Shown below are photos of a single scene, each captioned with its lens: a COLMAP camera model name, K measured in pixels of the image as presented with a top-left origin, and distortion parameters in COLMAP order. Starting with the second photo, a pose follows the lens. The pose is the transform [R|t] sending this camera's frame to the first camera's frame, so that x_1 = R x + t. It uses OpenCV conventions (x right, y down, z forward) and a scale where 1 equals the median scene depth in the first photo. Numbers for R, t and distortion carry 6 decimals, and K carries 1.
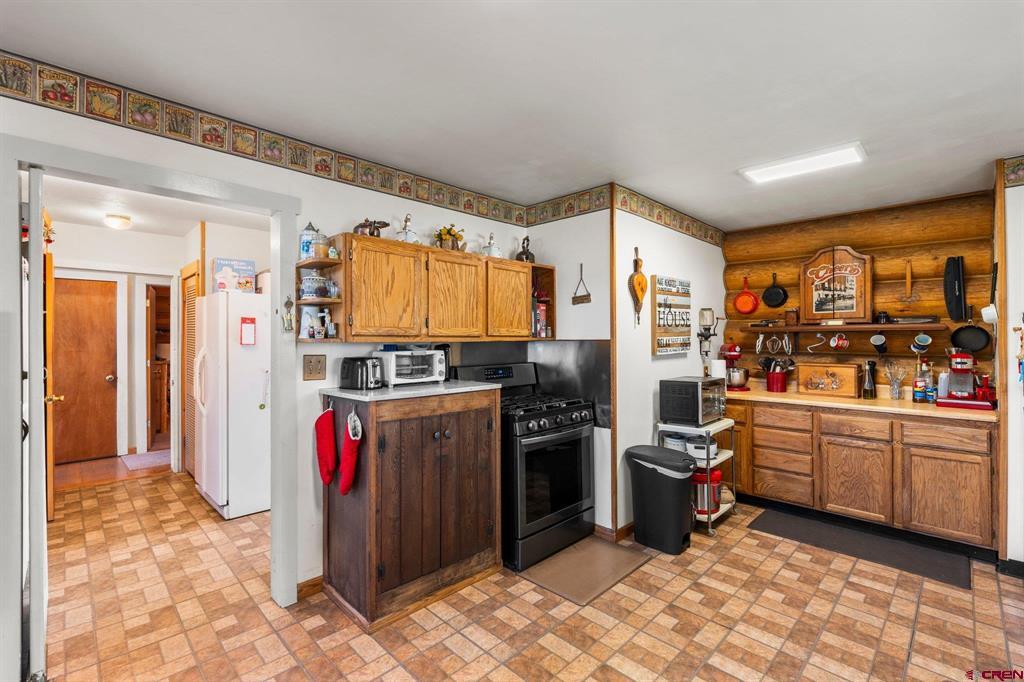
lens RADIAL K [[456.8, 0, 512.4], [0, 456.8, 337.6], [0, 0, 1]] dist [-0.002154, -0.000386]
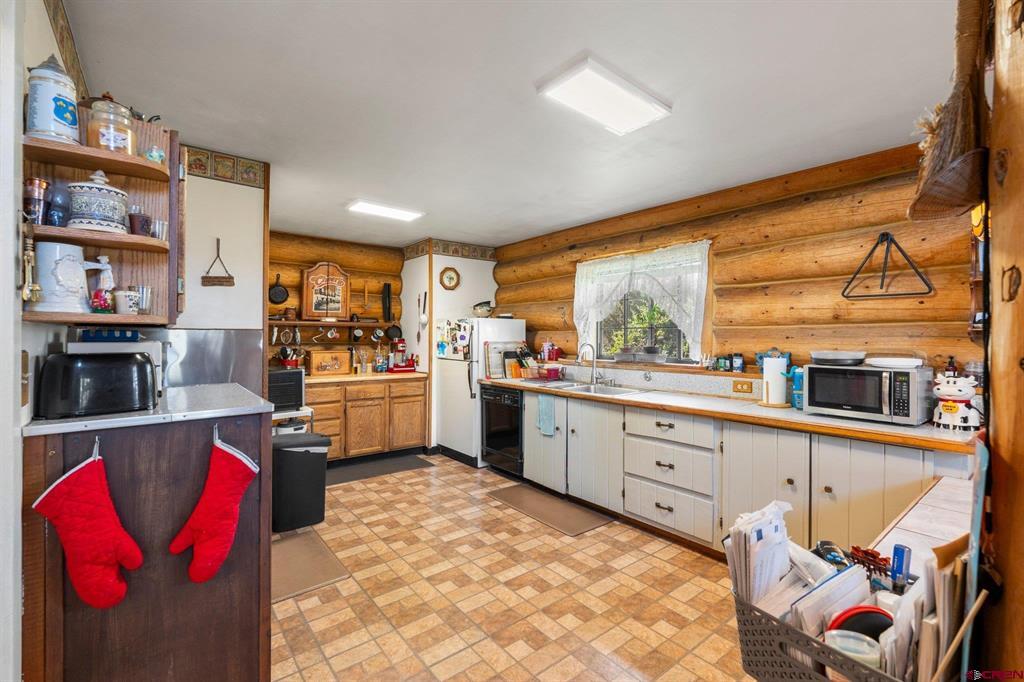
lens RADIAL K [[456.8, 0, 514.8], [0, 456.8, 339.4], [0, 0, 1]] dist [-0.002154, -0.000386]
pose [[0.095764, -0.003502, 0.995398, -0.746174], [-0.007095, 0.999966, 0.004201, 0.019721], [-0.995379, -0.007464, 0.095736, 0.440106]]
